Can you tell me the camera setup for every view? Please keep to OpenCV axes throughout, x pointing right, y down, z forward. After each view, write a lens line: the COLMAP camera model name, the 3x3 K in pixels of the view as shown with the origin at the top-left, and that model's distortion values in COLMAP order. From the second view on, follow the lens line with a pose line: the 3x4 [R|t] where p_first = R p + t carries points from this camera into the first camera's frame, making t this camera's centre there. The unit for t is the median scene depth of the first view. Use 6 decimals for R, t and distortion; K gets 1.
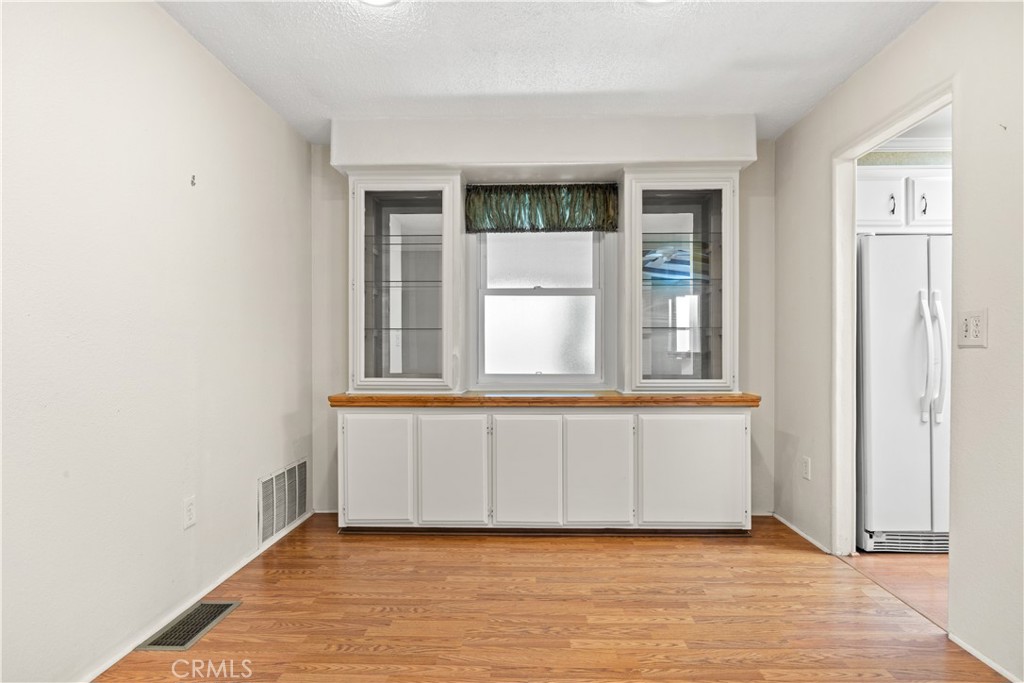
lens RADIAL K [[584.2, 0, 546.6], [0, 584.2, 352.2], [0, 0, 1]] dist [-0.000343, -0.001133]
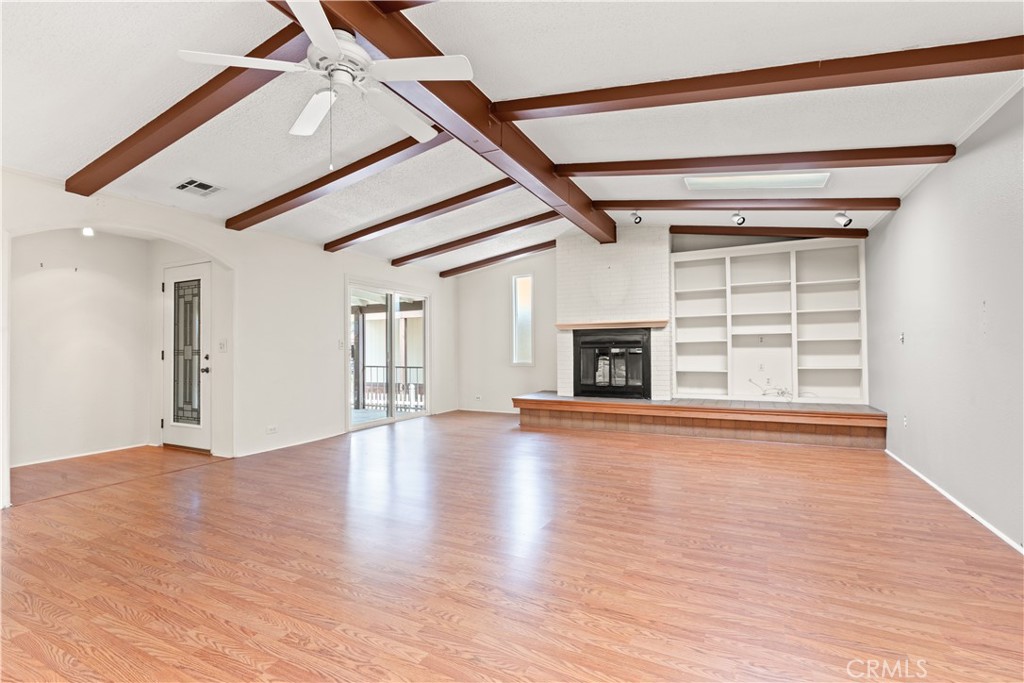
lens RADIAL K [[461.7, 0, 513.8], [0, 461.7, 342.8], [0, 0, 1]] dist [0.001079, -0.000433]
pose [[-0.889482, 0.016526, 0.456672, -0.644076], [0.012840, 0.999855, -0.011175, 0.001143], [-0.456791, -0.004076, -0.889565, 2.499889]]
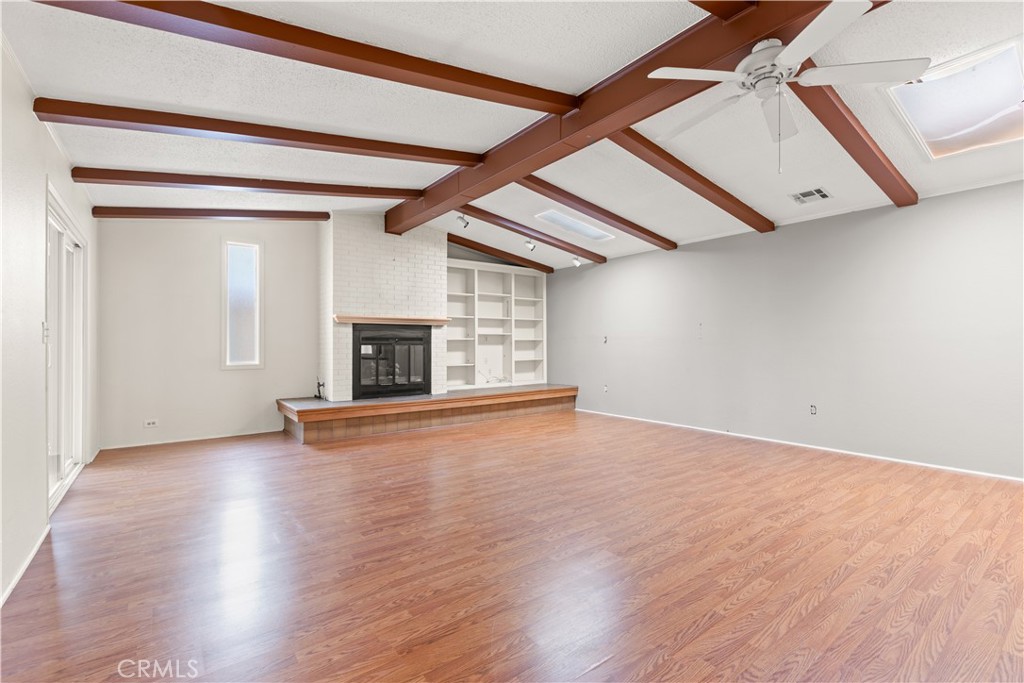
lens RADIAL K [[461.7, 0, 515.7], [0, 461.7, 343.8], [0, 0, 1]] dist [0.001079, -0.000433]
pose [[-0.794808, 0.002691, -0.606855, 2.112093], [0.001034, 0.999995, 0.003081, -0.004931], [0.606860, 0.001822, -0.794807, 2.166283]]
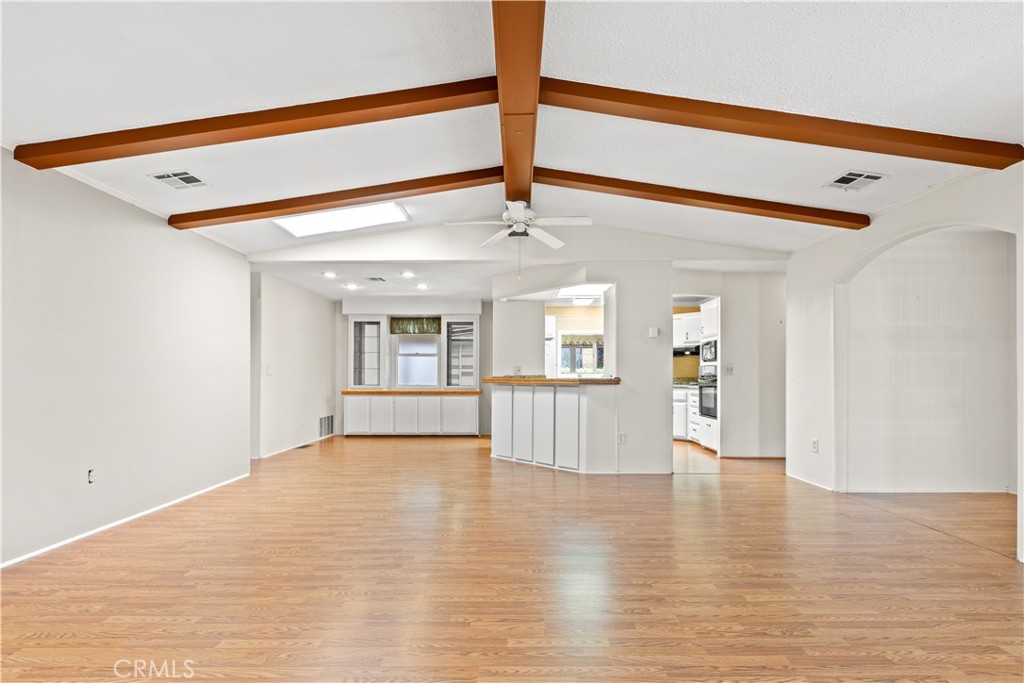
lens RADIAL K [[461.7, 0, 516.5], [0, 461.7, 369.1], [0, 0, 1]] dist [0.001079, -0.000433]
pose [[0.999967, 0.001075, -0.008083, 0.509836], [-0.001196, 0.999887, -0.014963, -0.002990], [0.008066, 0.014972, 0.999855, -1.273755]]
